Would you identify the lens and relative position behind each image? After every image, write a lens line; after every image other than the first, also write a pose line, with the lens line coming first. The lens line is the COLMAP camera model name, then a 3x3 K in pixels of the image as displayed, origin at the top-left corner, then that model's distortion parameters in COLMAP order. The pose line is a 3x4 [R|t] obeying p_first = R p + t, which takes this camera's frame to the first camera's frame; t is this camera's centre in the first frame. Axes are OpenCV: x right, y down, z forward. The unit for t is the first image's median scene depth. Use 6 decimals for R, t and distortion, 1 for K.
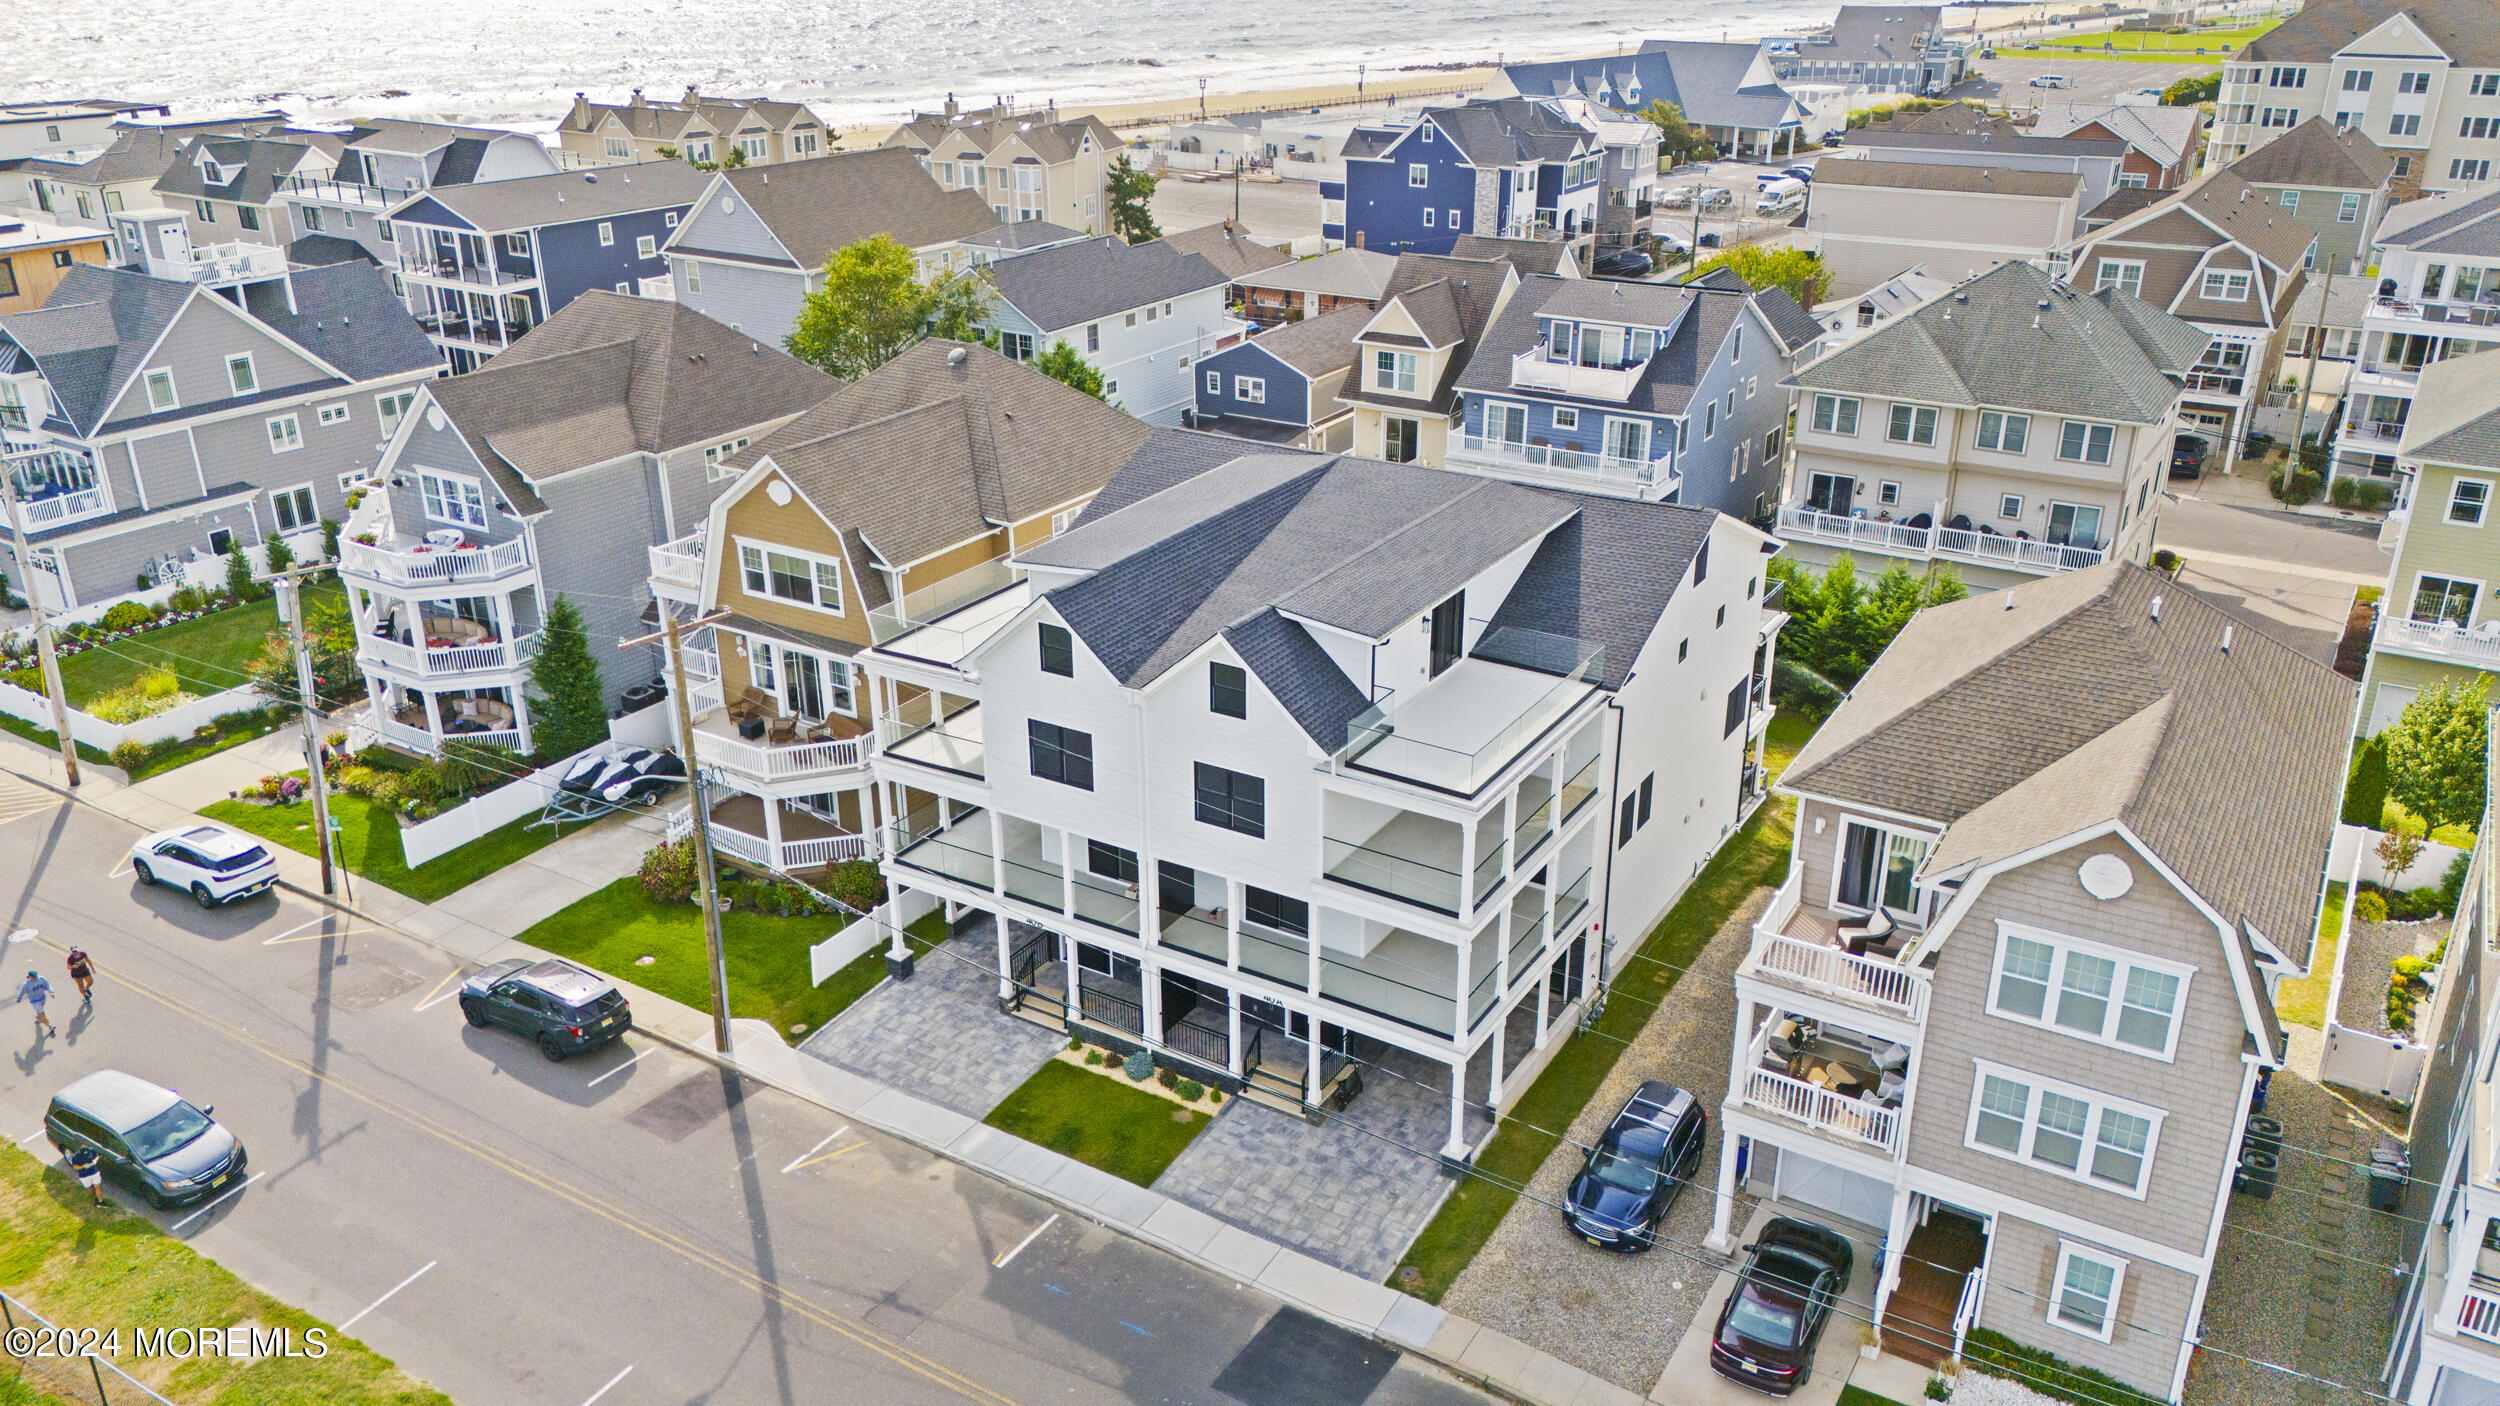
lens RADIAL K [[1840.8, 0, 1250.0], [0, 1840.8, 703.0], [0, 0, 1]] dist [0.099702, -0.123354]
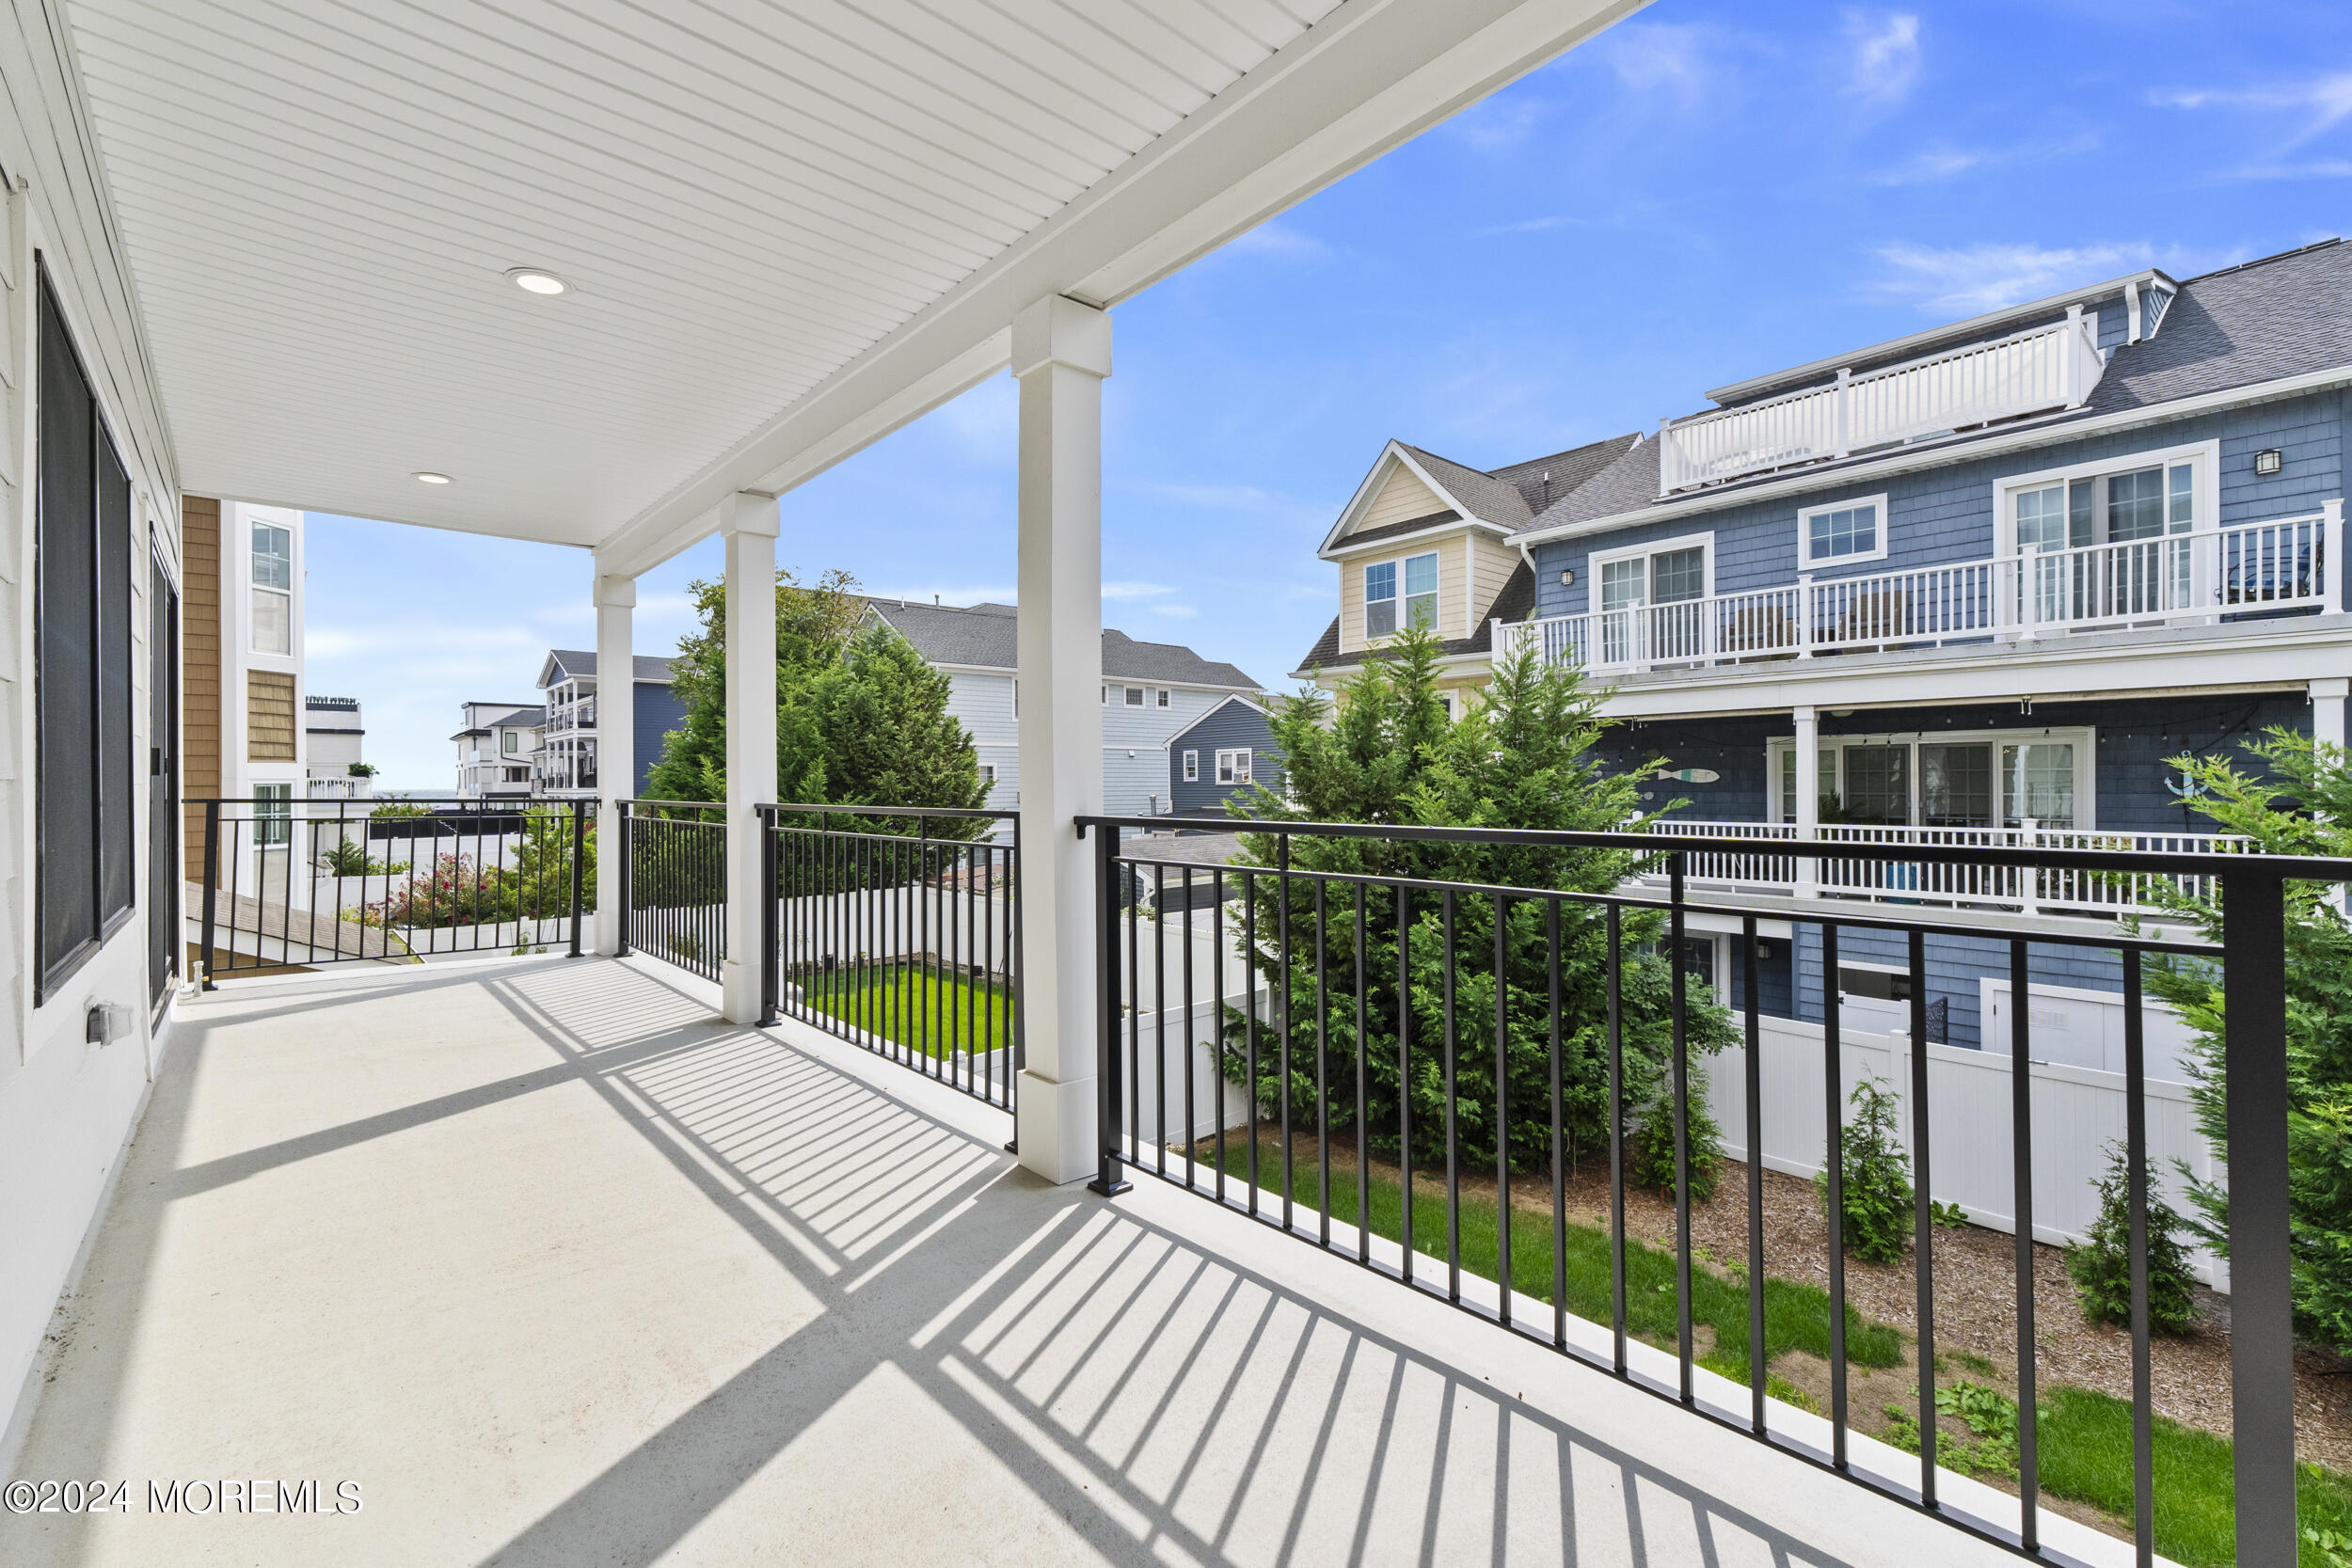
lens RADIAL K [[1013.5, 0, 1177.3], [0, 1013.5, 794.5], [0, 0, 1]] dist [-0.000152, -0.000037]
pose [[0.960289, 0.000252, -0.279009, 0.116860], [-0.105732, 0.925743, -0.363071, -0.029368], [0.258199, 0.378154, 0.889007, 0.910841]]
